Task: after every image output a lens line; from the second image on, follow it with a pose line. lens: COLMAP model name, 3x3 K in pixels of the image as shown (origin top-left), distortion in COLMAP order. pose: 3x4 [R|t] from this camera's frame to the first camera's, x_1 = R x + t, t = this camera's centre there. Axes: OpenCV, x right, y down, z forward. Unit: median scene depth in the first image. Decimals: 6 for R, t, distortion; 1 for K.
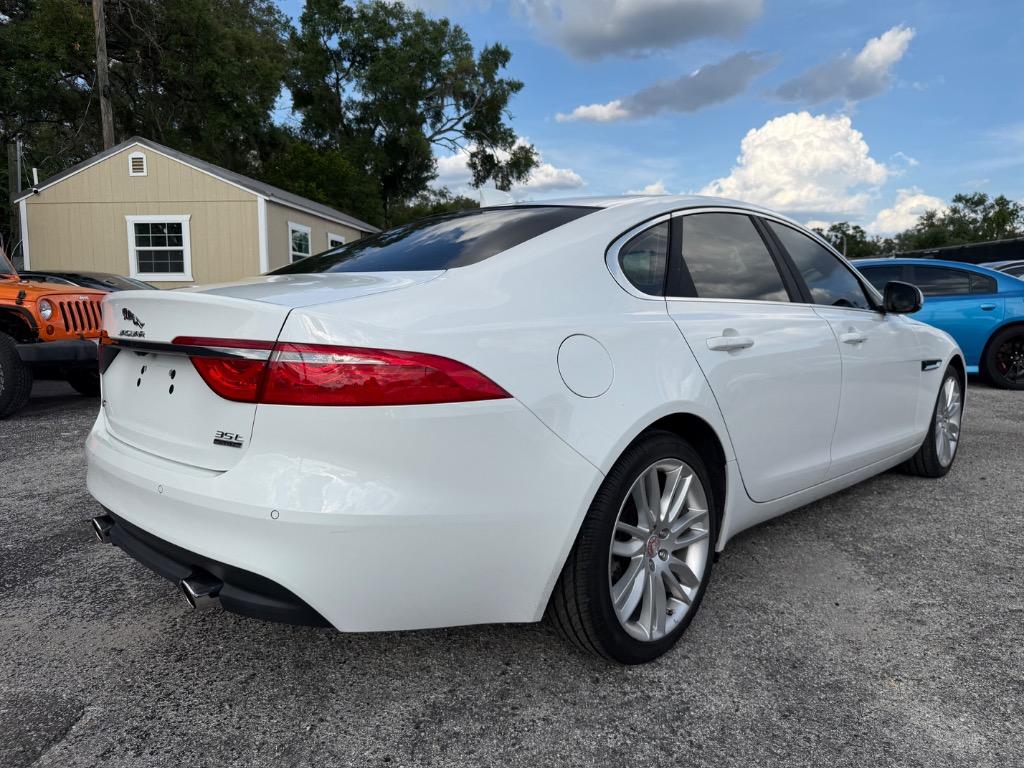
lens RADIAL K [[761.0, 0, 489.6], [0, 761.0, 385.2], [0, 0, 1]] dist [0.060976, -0.090279]
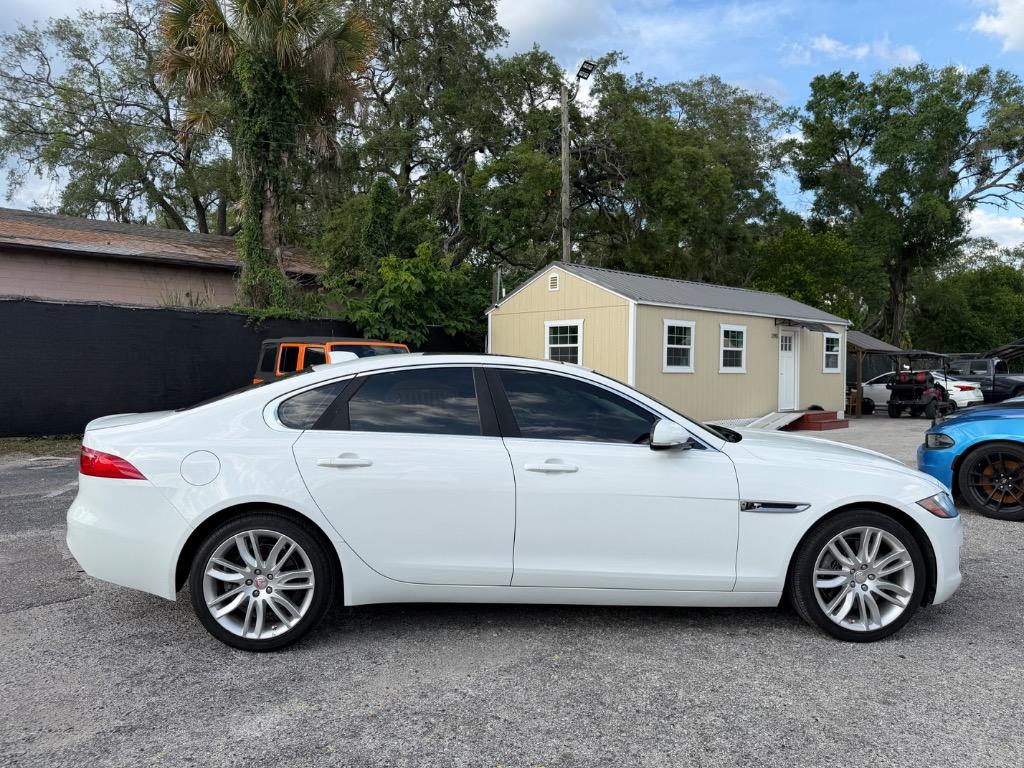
lens RADIAL K [[761.0, 0, 489.6], [0, 761.0, 385.2], [0, 0, 1]] dist [0.060976, -0.090279]
pose [[0.705751, 0.024525, -0.708035, 0.379373], [-0.086040, 0.994970, -0.051298, -0.037558], [0.703216, 0.097123, 0.704311, 0.030849]]
